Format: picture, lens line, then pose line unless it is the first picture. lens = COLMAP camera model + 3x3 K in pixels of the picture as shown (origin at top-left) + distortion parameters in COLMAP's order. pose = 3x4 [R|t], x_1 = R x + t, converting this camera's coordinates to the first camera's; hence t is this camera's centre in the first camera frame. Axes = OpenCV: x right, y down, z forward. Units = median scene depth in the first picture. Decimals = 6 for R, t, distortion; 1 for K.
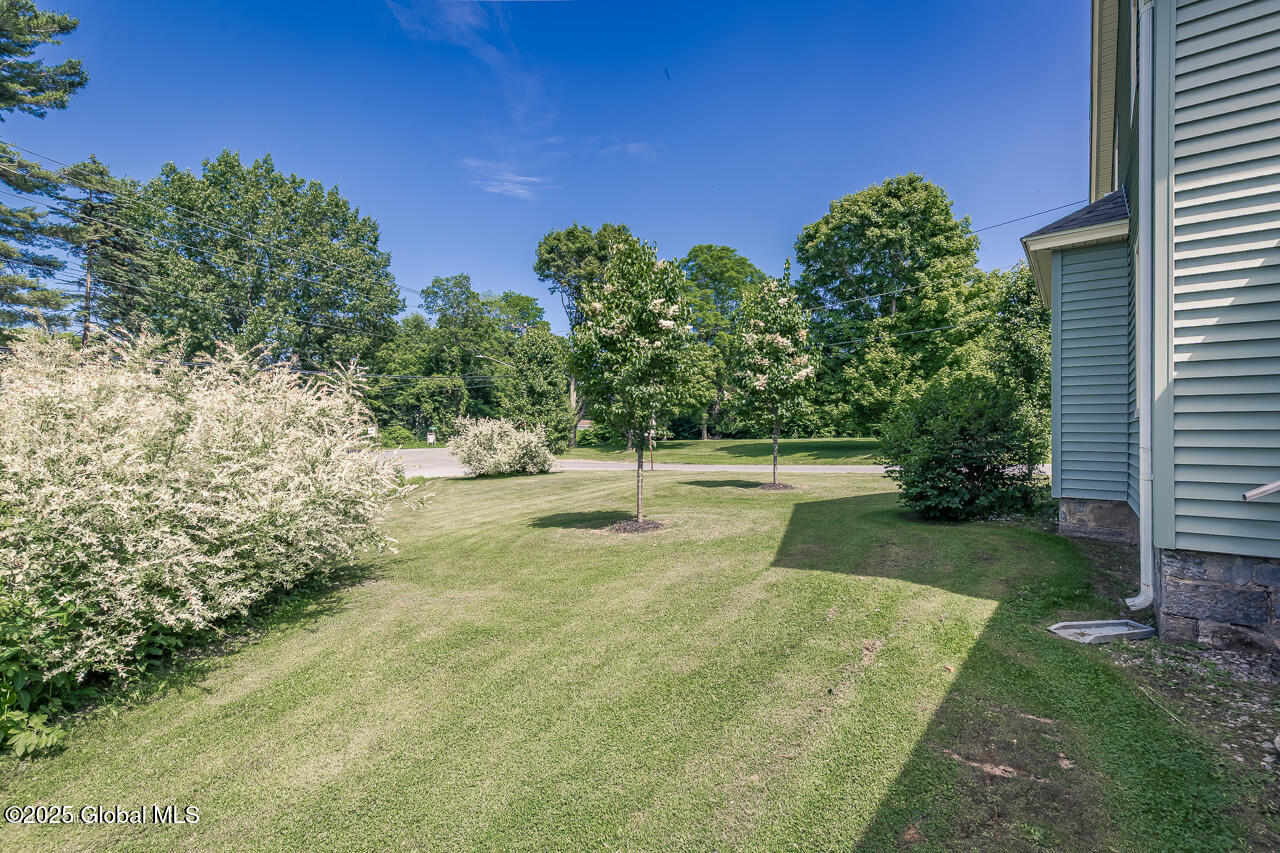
lens RADIAL K [[576.5, 0, 638.6], [0, 576.5, 428.6], [0, 0, 1]] dist [0.007307, -0.000198]
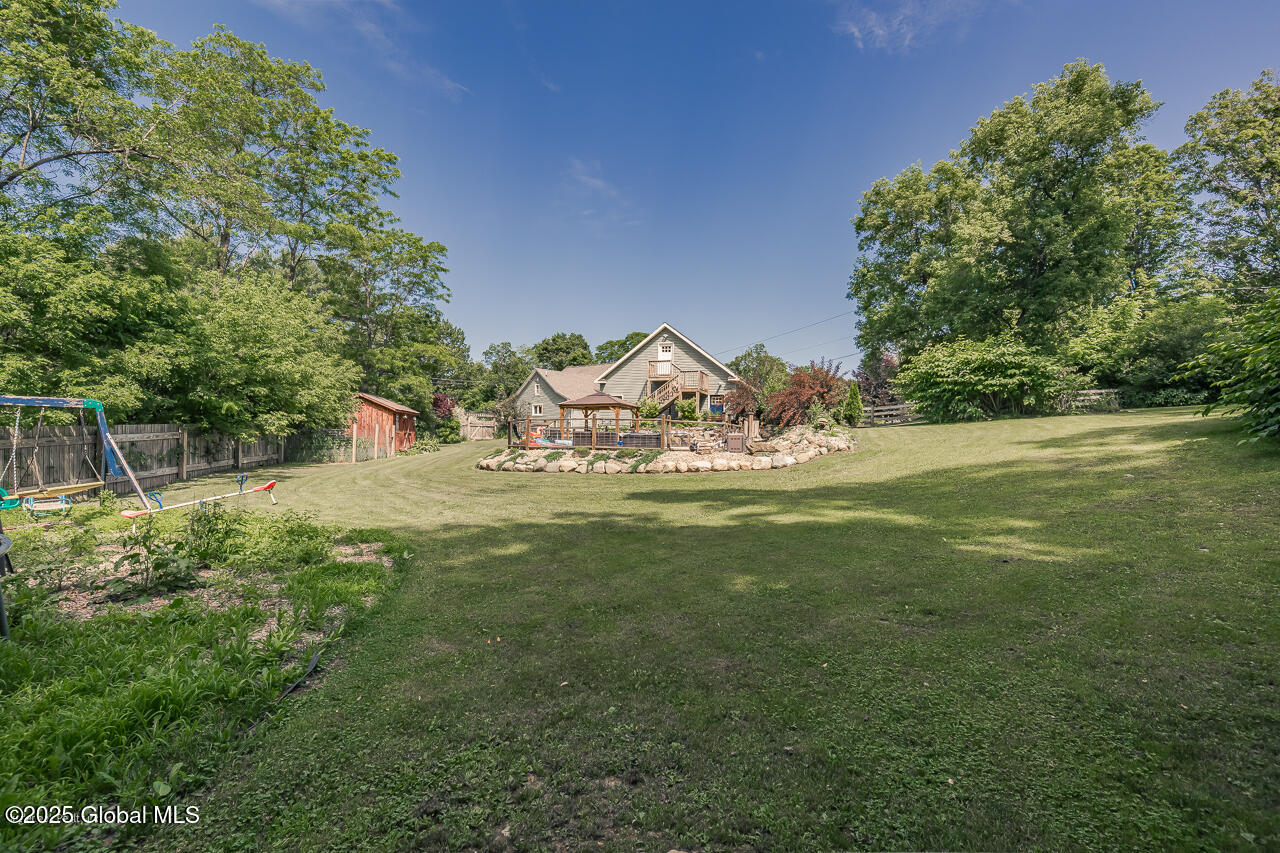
lens RADIAL K [[576.5, 0, 628.4], [0, 576.5, 428.3], [0, 0, 1]] dist [0.007307, -0.000198]
pose [[0.994969, 0.005801, -0.100011, 0.226191], [-0.007299, 0.999867, -0.014611, 0.009225], [0.099913, 0.015268, 0.994879, -0.659280]]
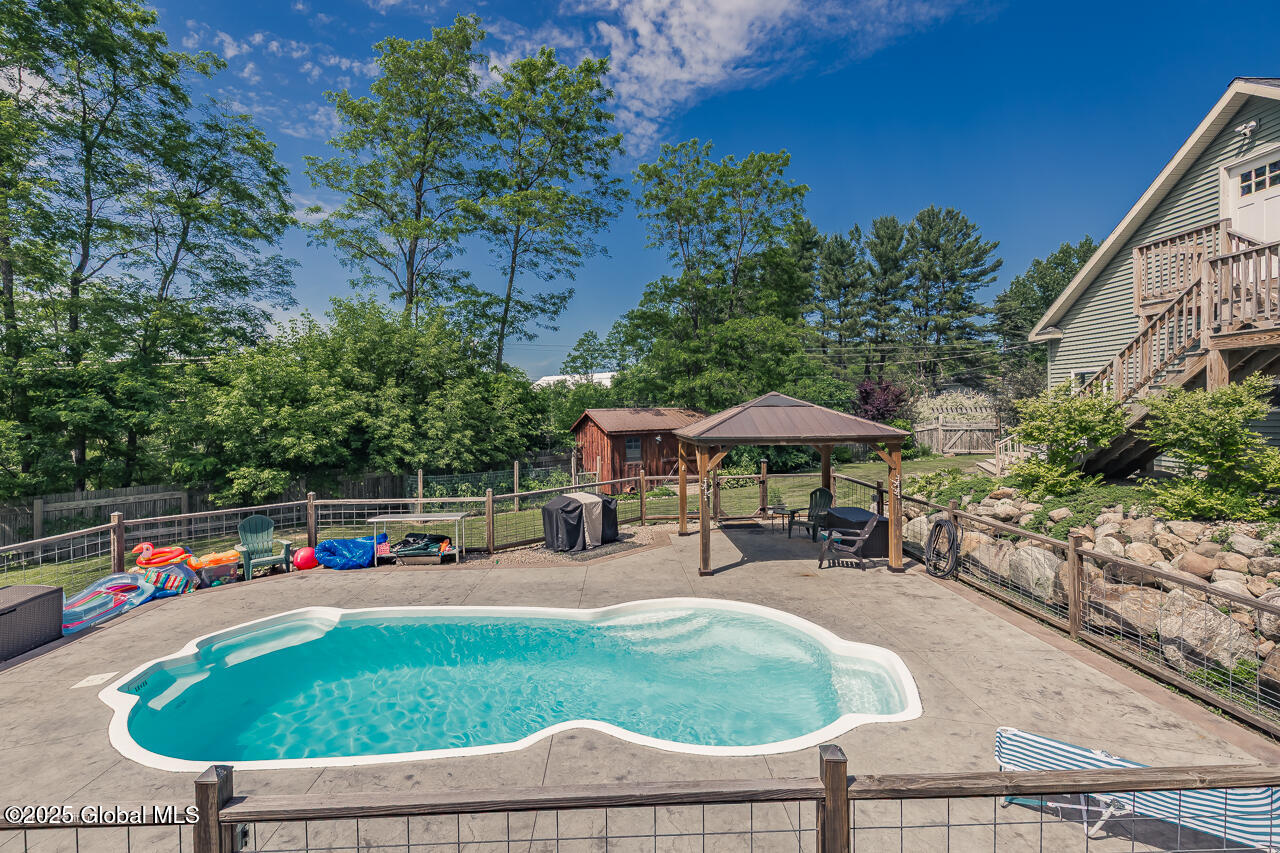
lens RADIAL K [[576.5, 0, 631.7], [0, 576.5, 405.0], [0, 0, 1]] dist [0.007307, -0.000198]
pose [[0.280172, -0.021028, -0.959719, 0.286535], [0.025094, 0.999579, -0.014576, -0.015426], [0.959622, -0.019999, 0.280582, -0.362078]]
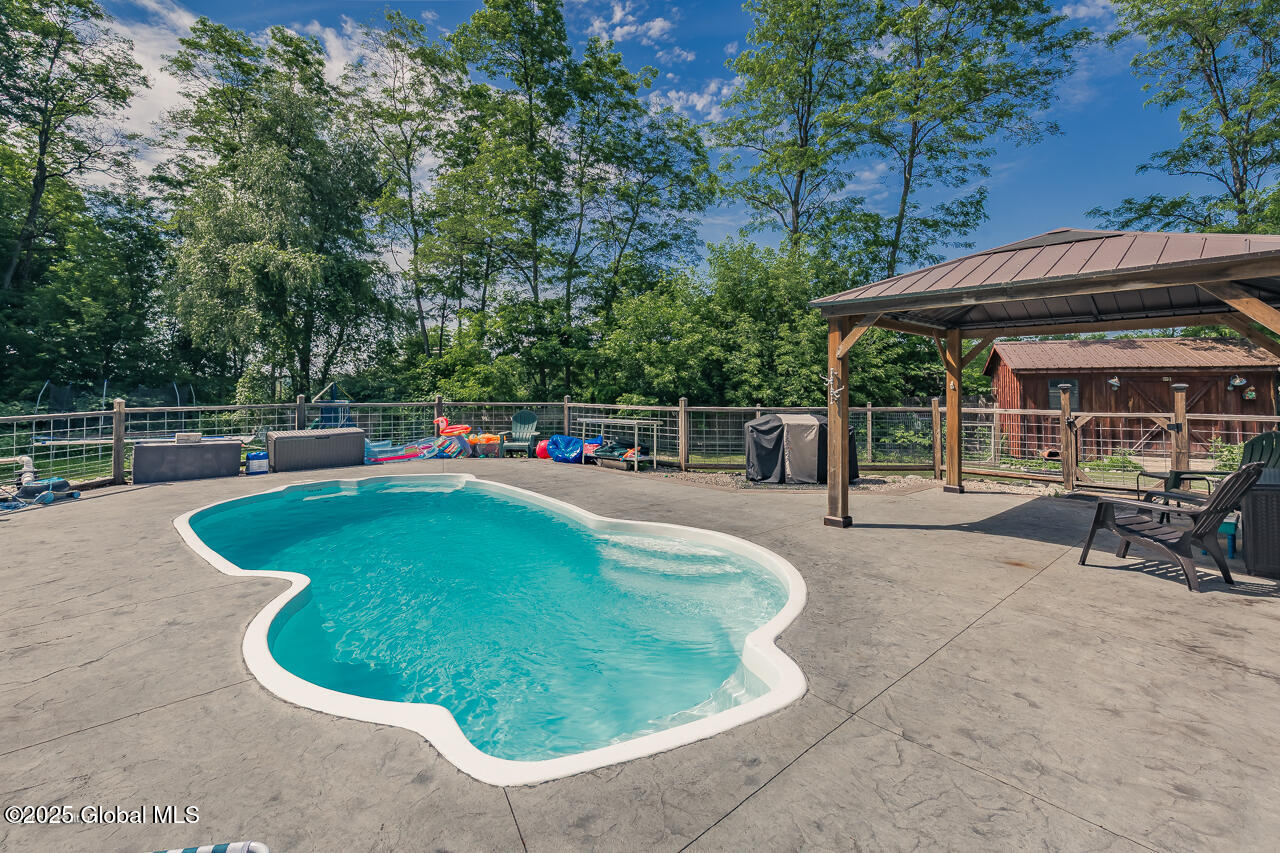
lens RADIAL K [[576.5, 0, 643.6], [0, 576.5, 376.4], [0, 0, 1]] dist [0.007307, -0.000198]
pose [[-0.533116, -0.022678, -0.845738, 0.255791], [0.005202, 0.999534, -0.030082, -0.000349], [0.846026, -0.020437, -0.532750, -0.301899]]
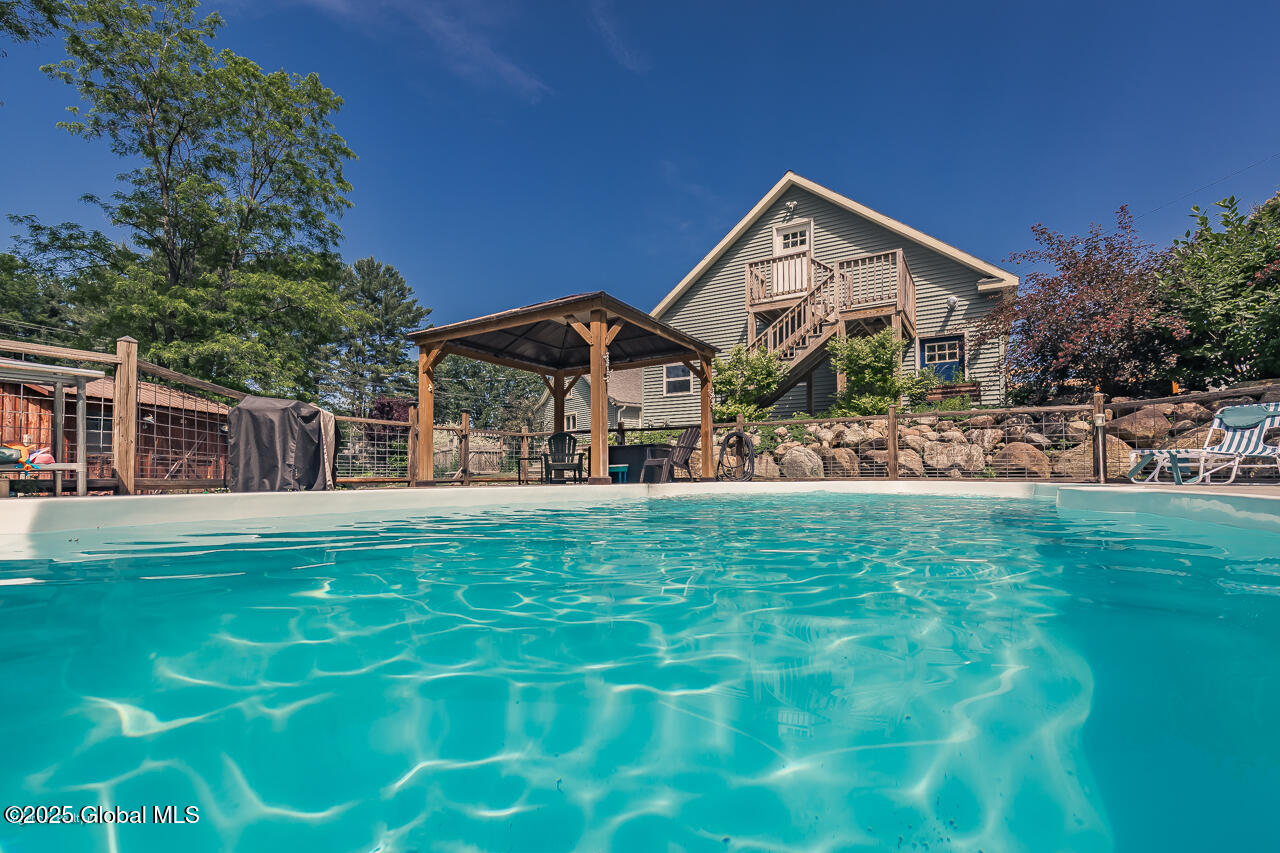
lens RADIAL K [[576.5, 0, 638.7], [0, 576.5, 455.0], [0, 0, 1]] dist [0.007307, -0.000198]
pose [[0.958692, -0.020482, -0.283708, 0.213410], [0.012327, 0.999459, -0.030498, 0.013763], [0.284179, 0.025741, 0.958426, -0.394480]]
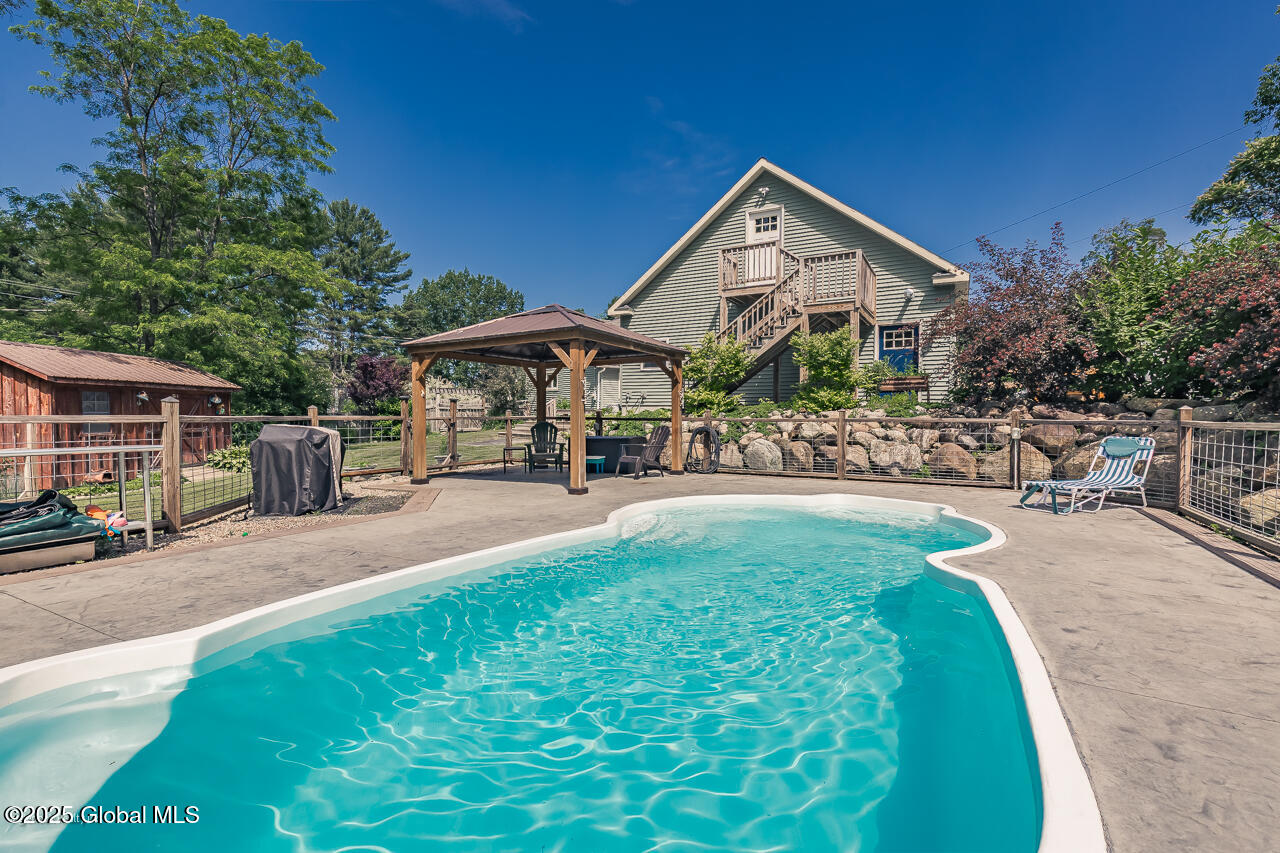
lens RADIAL K [[576.5, 0, 637.0], [0, 576.5, 425.9], [0, 0, 1]] dist [0.007307, -0.000198]
pose [[0.966750, -0.001642, -0.255717, 0.217695], [0.007701, 0.999713, 0.022696, 0.002604], [0.255606, -0.023911, 0.966485, -0.404408]]
